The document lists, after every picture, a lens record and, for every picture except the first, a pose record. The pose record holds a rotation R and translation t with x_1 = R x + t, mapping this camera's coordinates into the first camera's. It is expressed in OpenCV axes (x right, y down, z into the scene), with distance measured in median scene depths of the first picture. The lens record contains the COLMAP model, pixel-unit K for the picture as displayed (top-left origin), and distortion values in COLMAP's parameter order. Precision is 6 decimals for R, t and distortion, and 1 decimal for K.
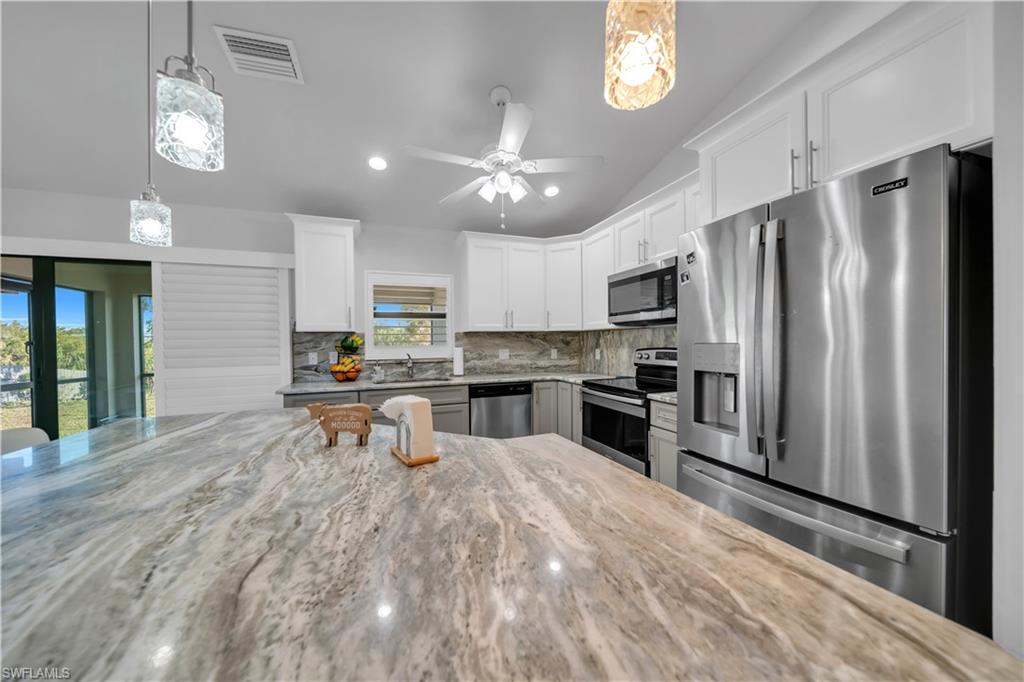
lens RADIAL K [[354.1, 0, 511.1], [0, 354.1, 345.1], [0, 0, 1]] dist [0.002205, -0.001324]
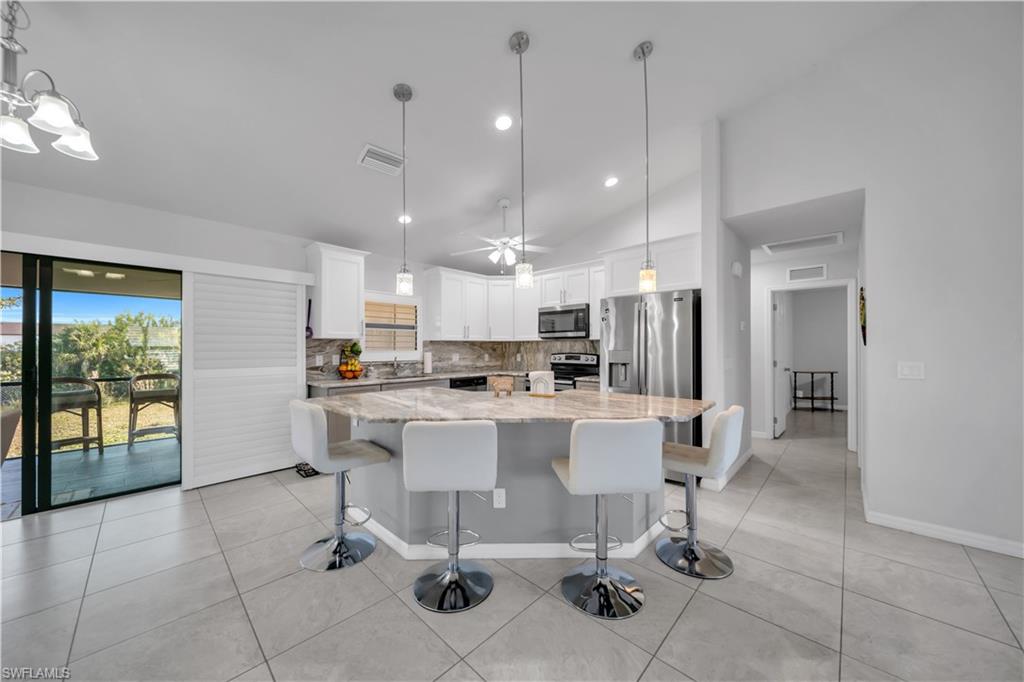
lens RADIAL K [[354.1, 0, 510.8], [0, 354.1, 346.2], [0, 0, 1]] dist [0.002205, -0.001324]
pose [[0.897940, 0.013773, 0.439902, -0.486725], [-0.006471, 0.999815, -0.018095, 0.006665], [-0.440070, 0.013402, 0.897864, -0.341350]]
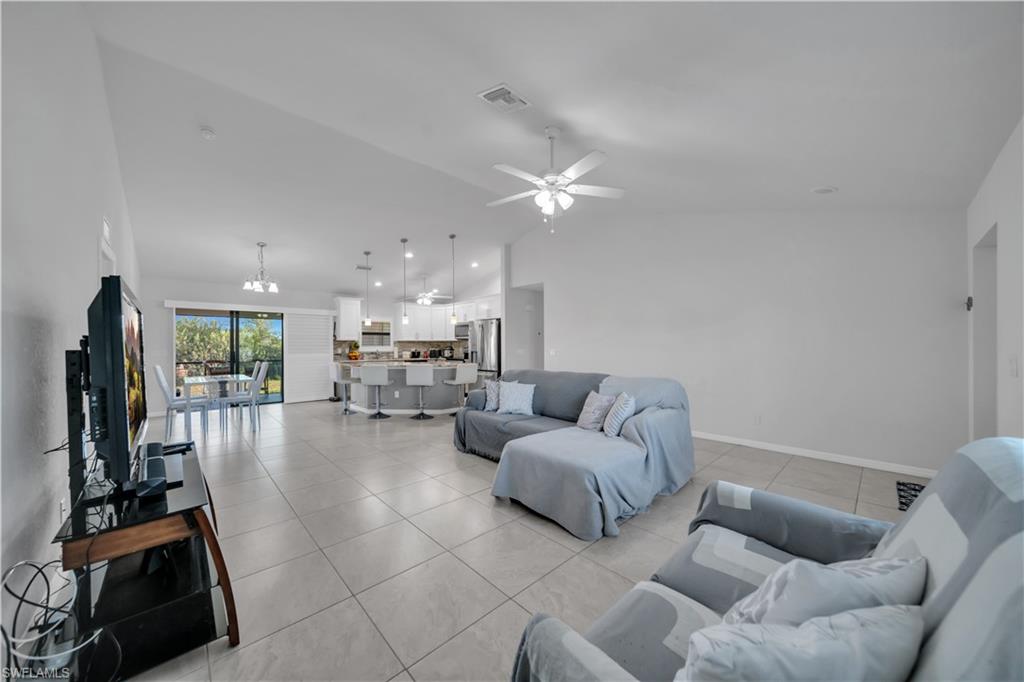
lens RADIAL K [[354.1, 0, 514.4], [0, 354.1, 347.7], [0, 0, 1]] dist [0.002205, -0.001324]
pose [[0.916677, 0.006499, 0.399576, -0.410035], [-0.004616, 0.999973, -0.005675, 0.022947], [-0.399603, 0.003357, 0.916682, -1.736313]]
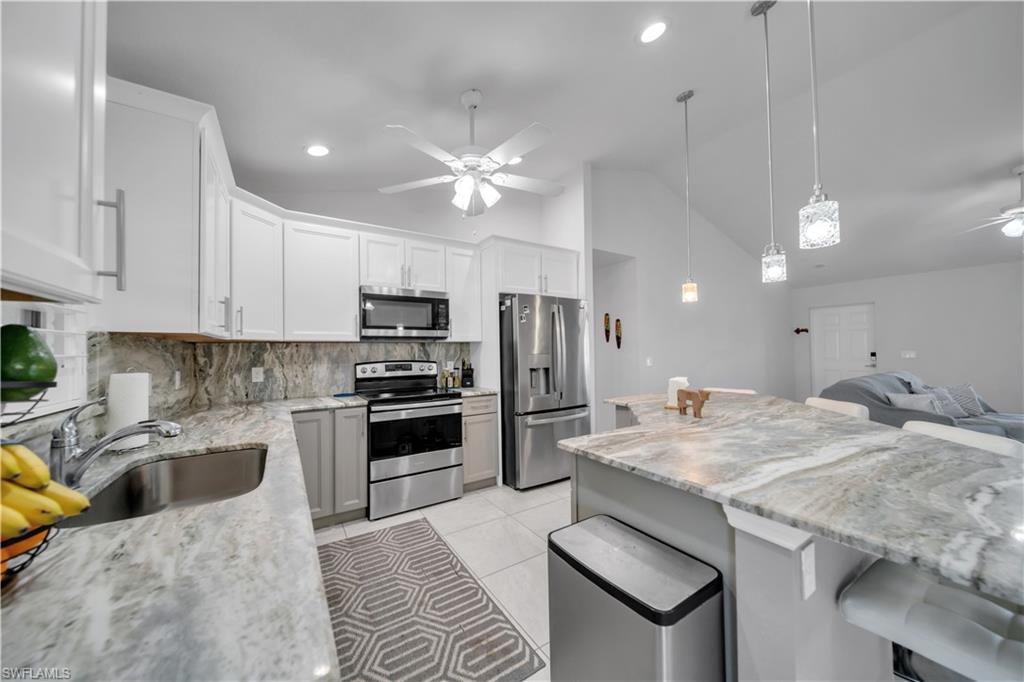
lens RADIAL K [[354.1, 0, 511.3], [0, 354.1, 347.3], [0, 0, 1]] dist [0.002205, -0.001324]
pose [[-0.217767, 0.025322, 0.975672, -0.645606], [0.025427, 0.999471, -0.020265, -0.002391], [-0.975669, 0.020395, -0.218296, 0.741179]]
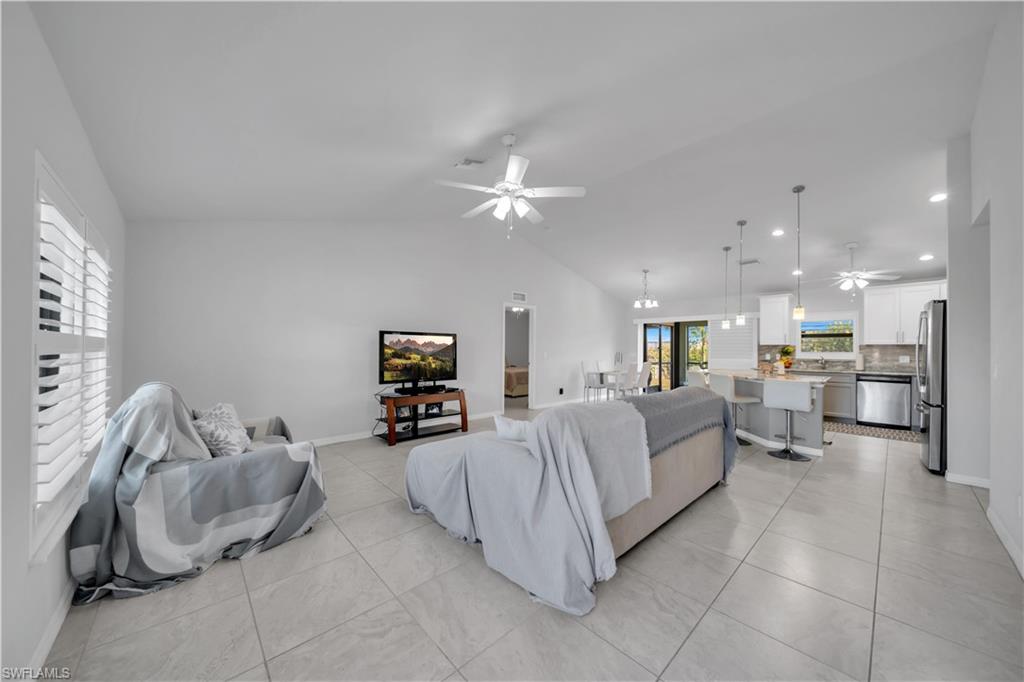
lens RADIAL K [[354.1, 0, 510.1], [0, 354.1, 347.3], [0, 0, 1]] dist [0.002205, -0.001324]
pose [[0.378977, 0.011081, -0.925340, 0.844520], [-0.018509, 0.999819, 0.004392, -0.001025], [0.925221, 0.015463, 0.379114, -1.279375]]
